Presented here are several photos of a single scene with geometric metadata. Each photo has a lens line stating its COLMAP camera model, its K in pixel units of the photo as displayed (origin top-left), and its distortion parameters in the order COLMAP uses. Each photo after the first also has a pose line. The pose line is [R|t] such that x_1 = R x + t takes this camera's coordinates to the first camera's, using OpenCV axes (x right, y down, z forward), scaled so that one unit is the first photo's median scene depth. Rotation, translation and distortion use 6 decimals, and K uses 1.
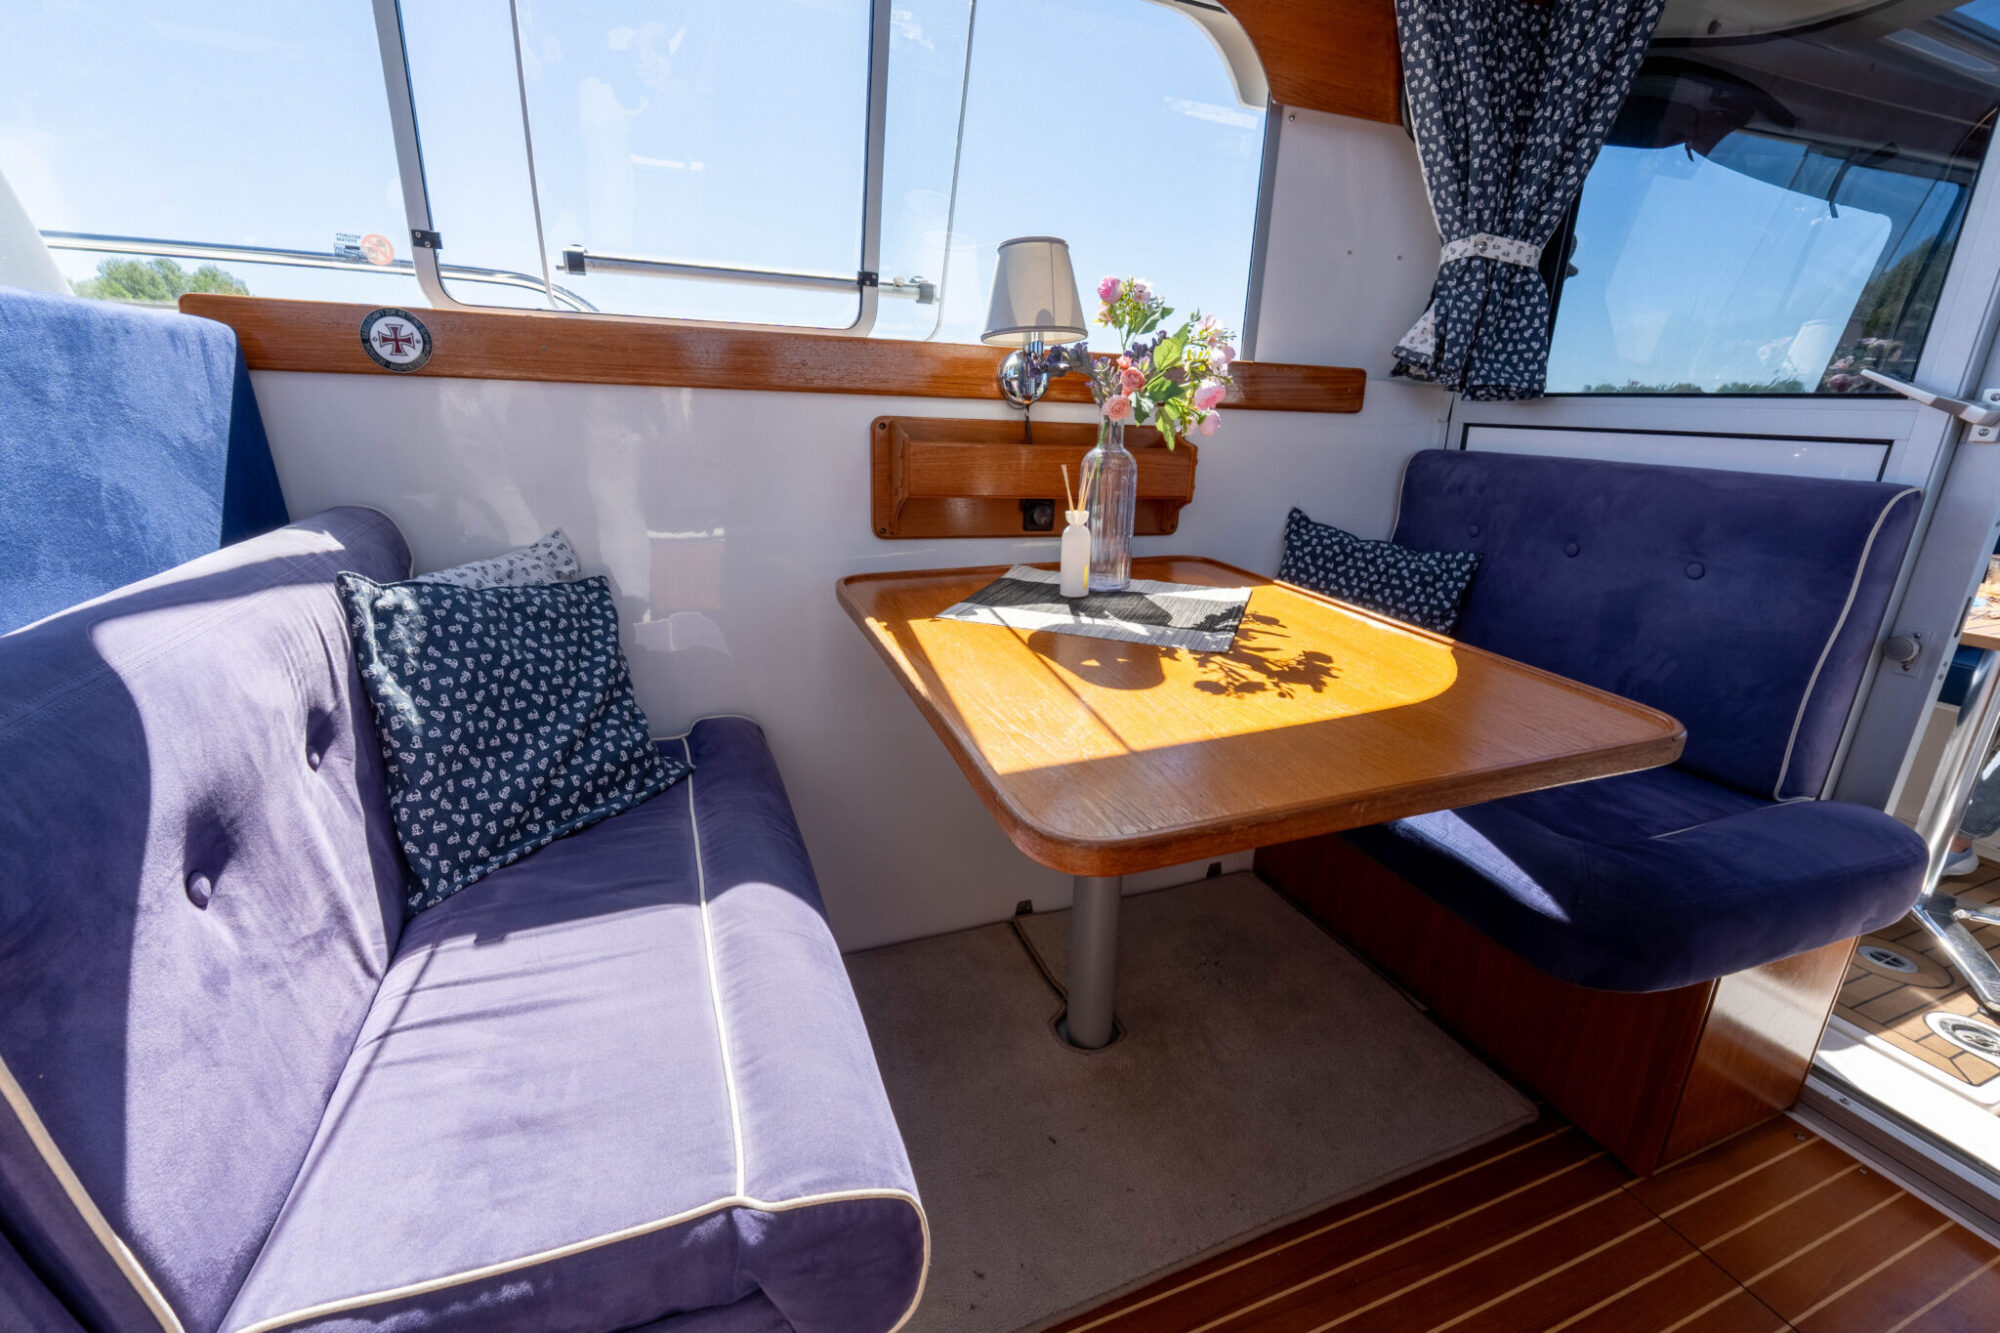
lens RADIAL K [[841.1, 0, 994.4], [0, 841.1, 658.9], [0, 0, 1]] dist [-0.006118, -0.000030]
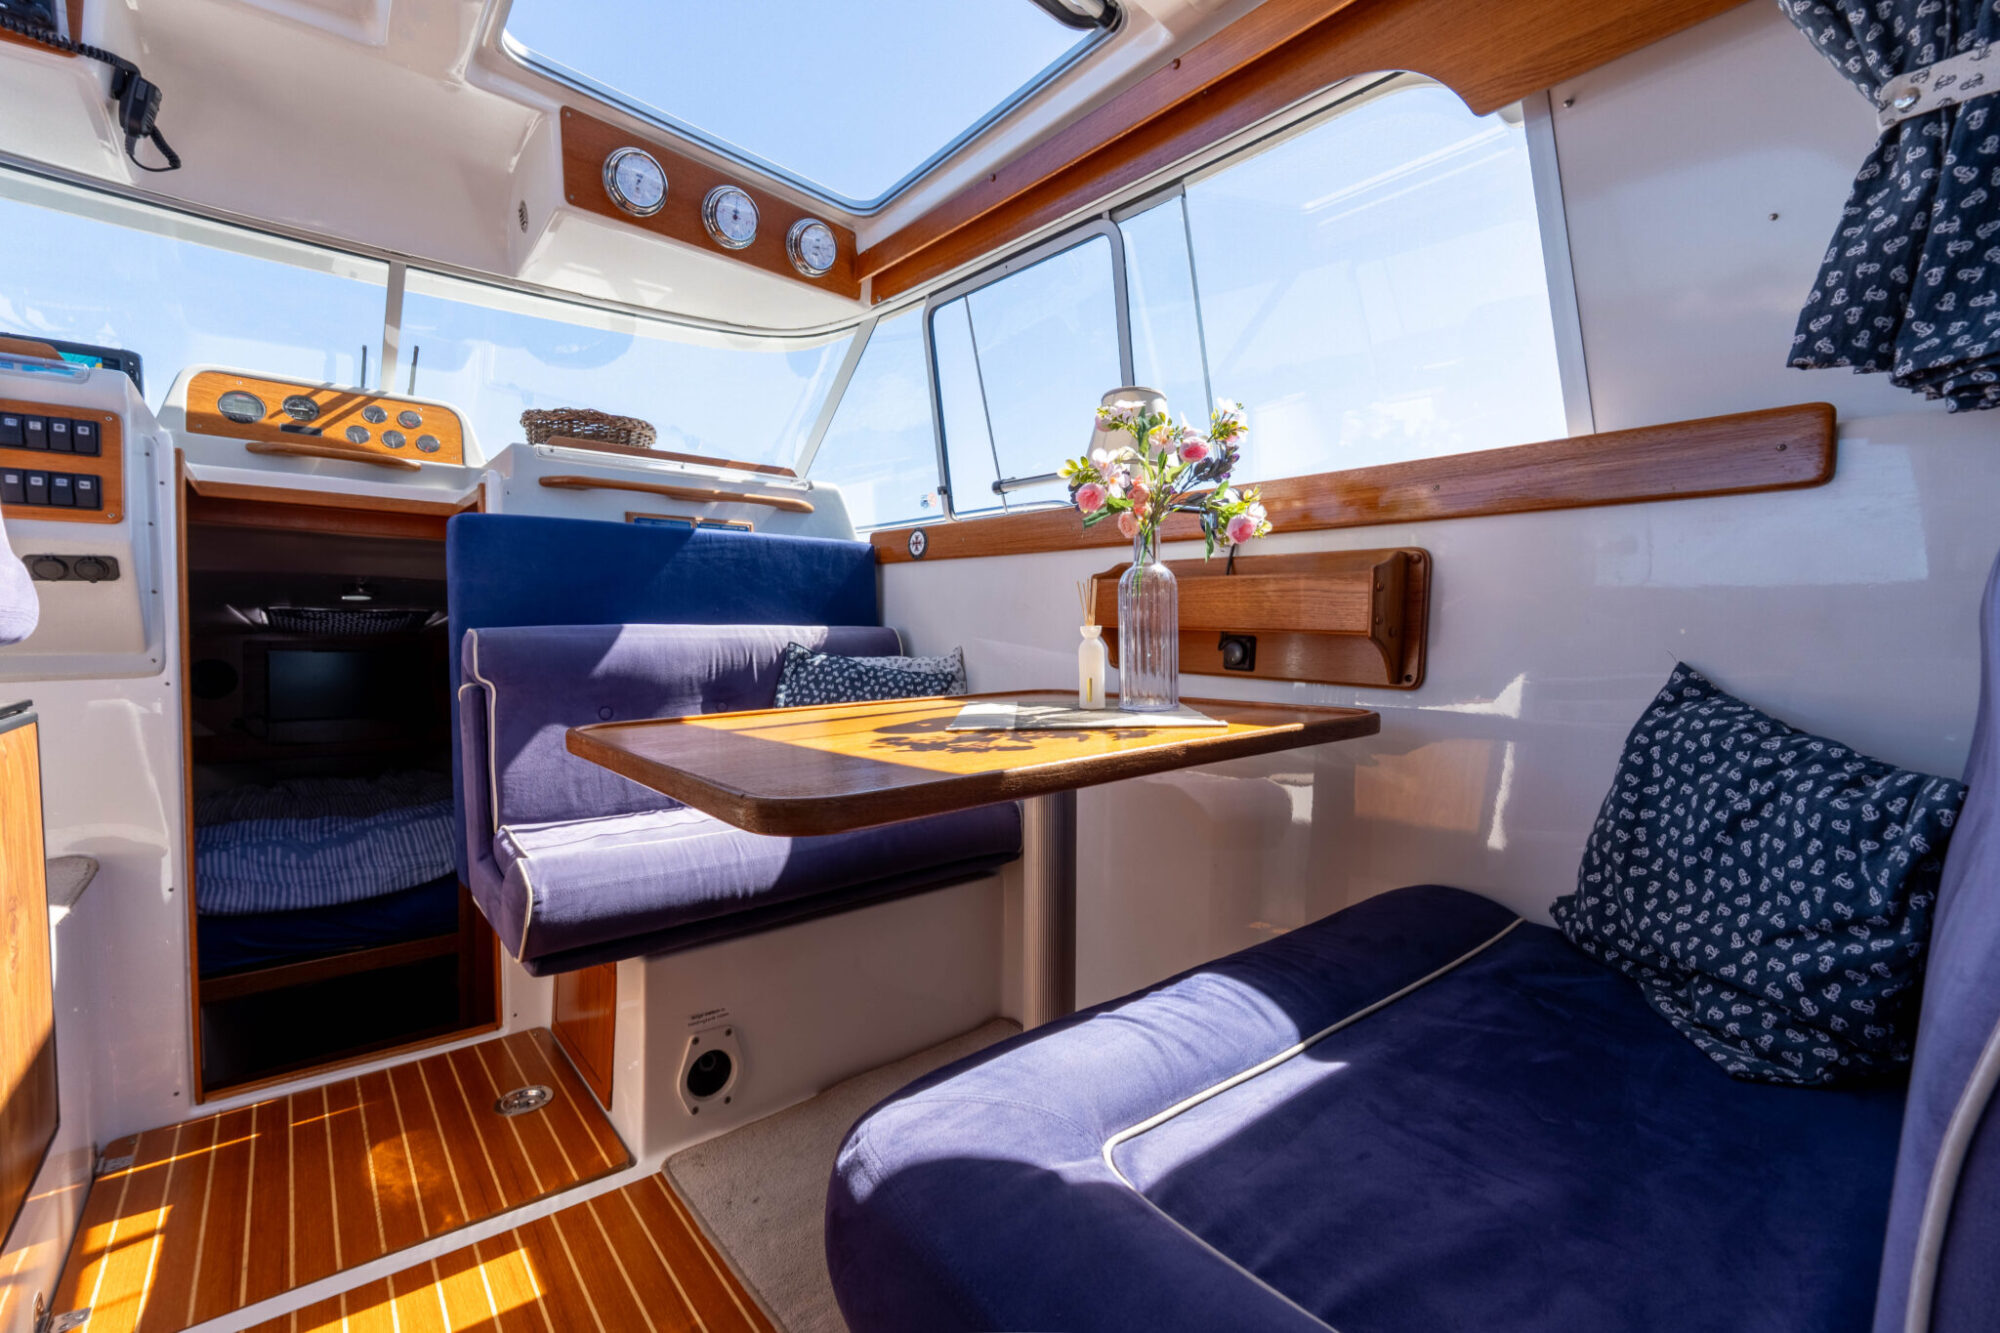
lens RADIAL K [[841.1, 0, 997.5], [0, 841.1, 665.5], [0, 0, 1]] dist [-0.006118, -0.000030]
pose [[0.320505, 0.016472, -0.947103, 1.217052], [-0.277111, 0.957738, -0.077119, -0.020856], [0.905807, 0.287170, 0.311525, 0.690280]]
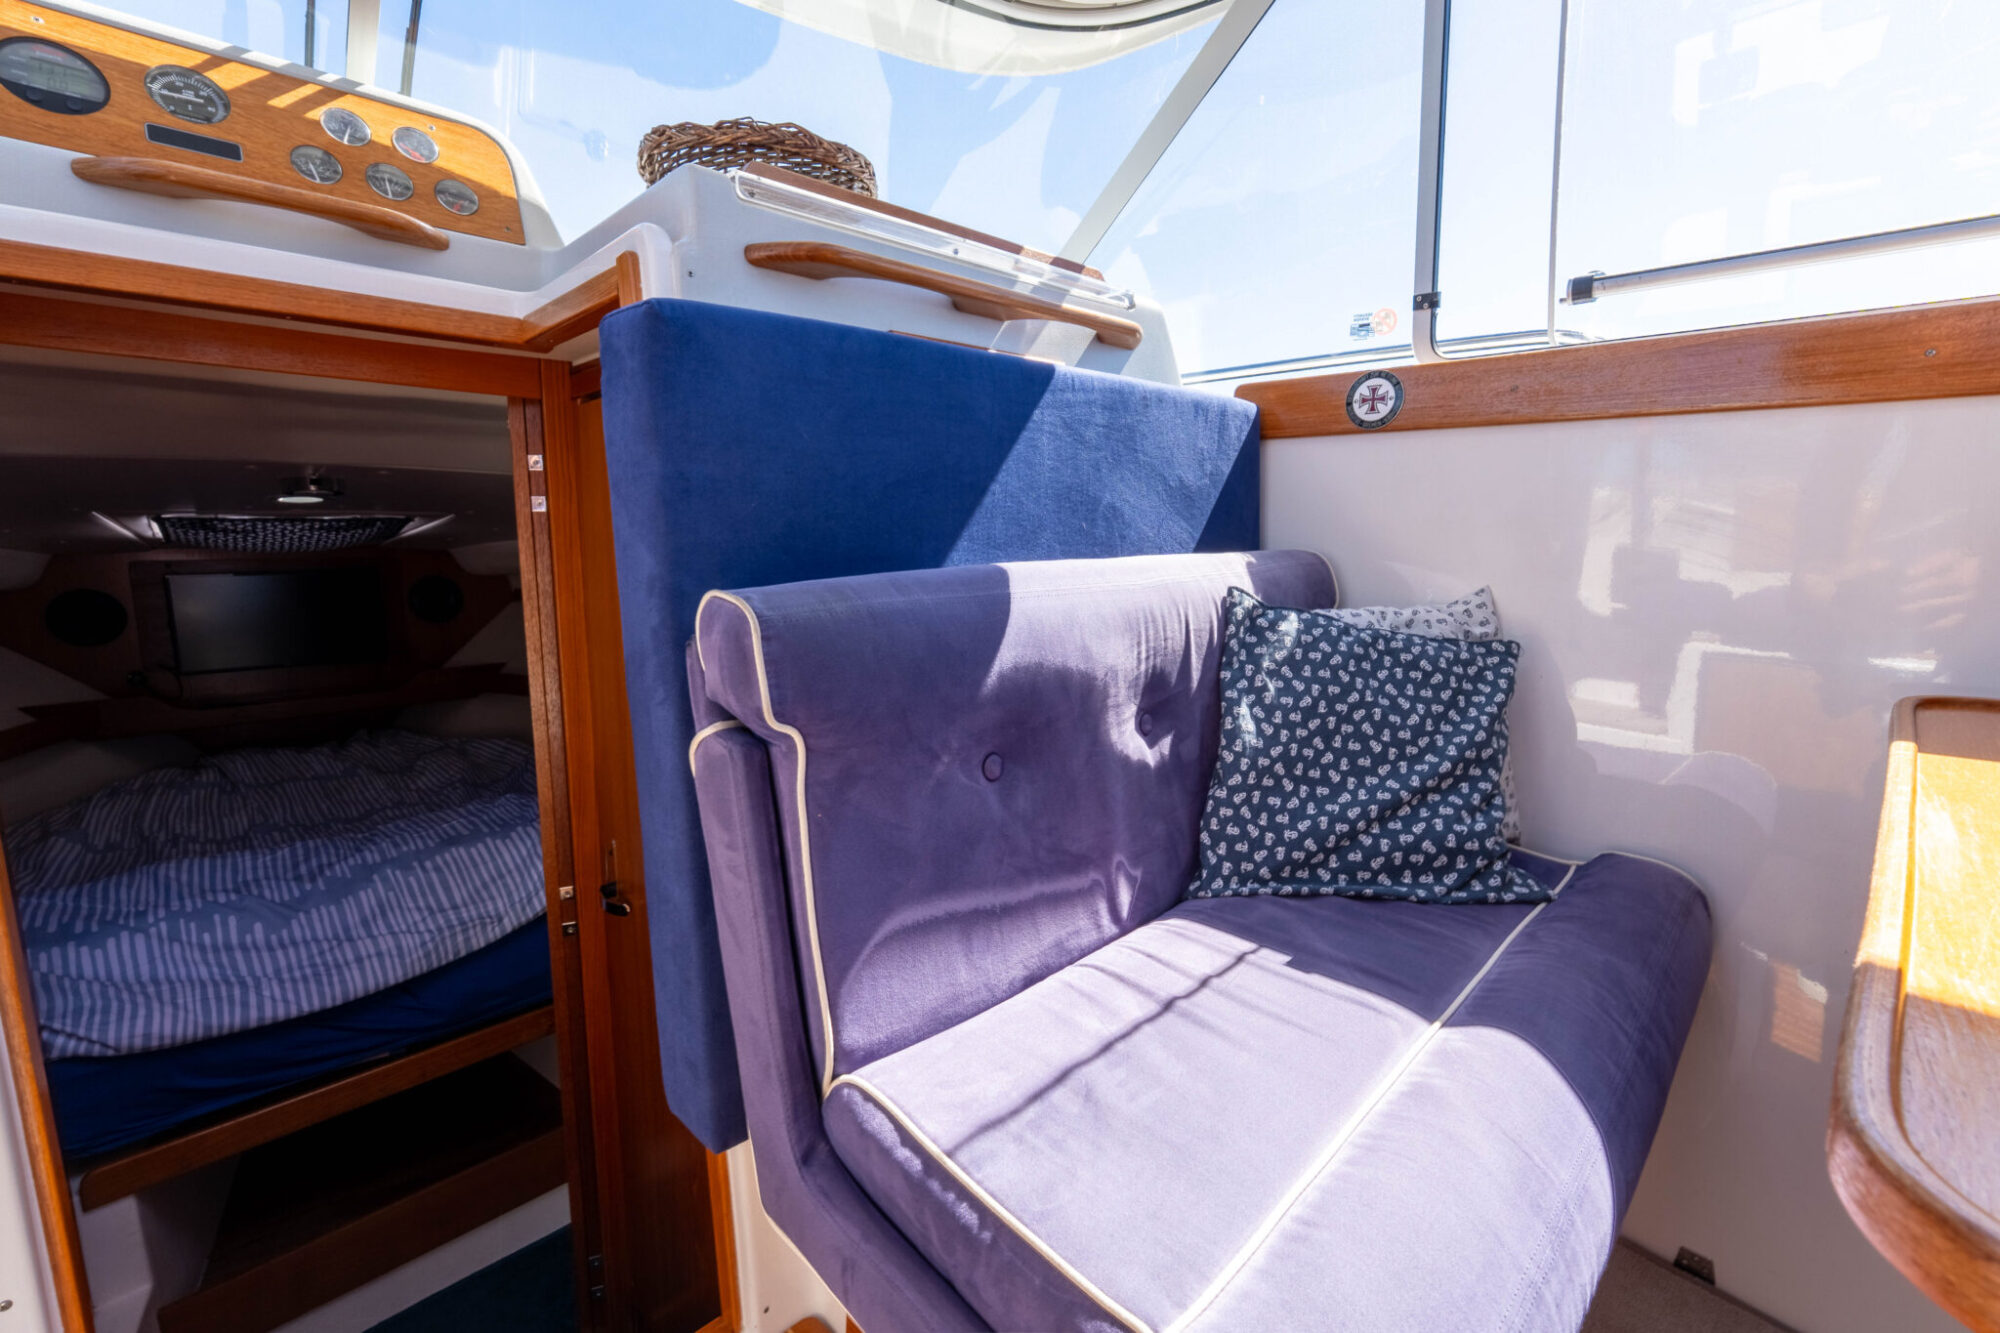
lens RADIAL K [[841.1, 0, 994.3], [0, 841.1, 661.3], [0, 0, 1]] dist [-0.006118, -0.000030]
pose [[0.379454, 0.124391, -0.916811, 0.131174], [-0.261548, 0.964924, 0.022669, 0.045239], [0.887473, 0.231188, 0.398678, 0.236034]]
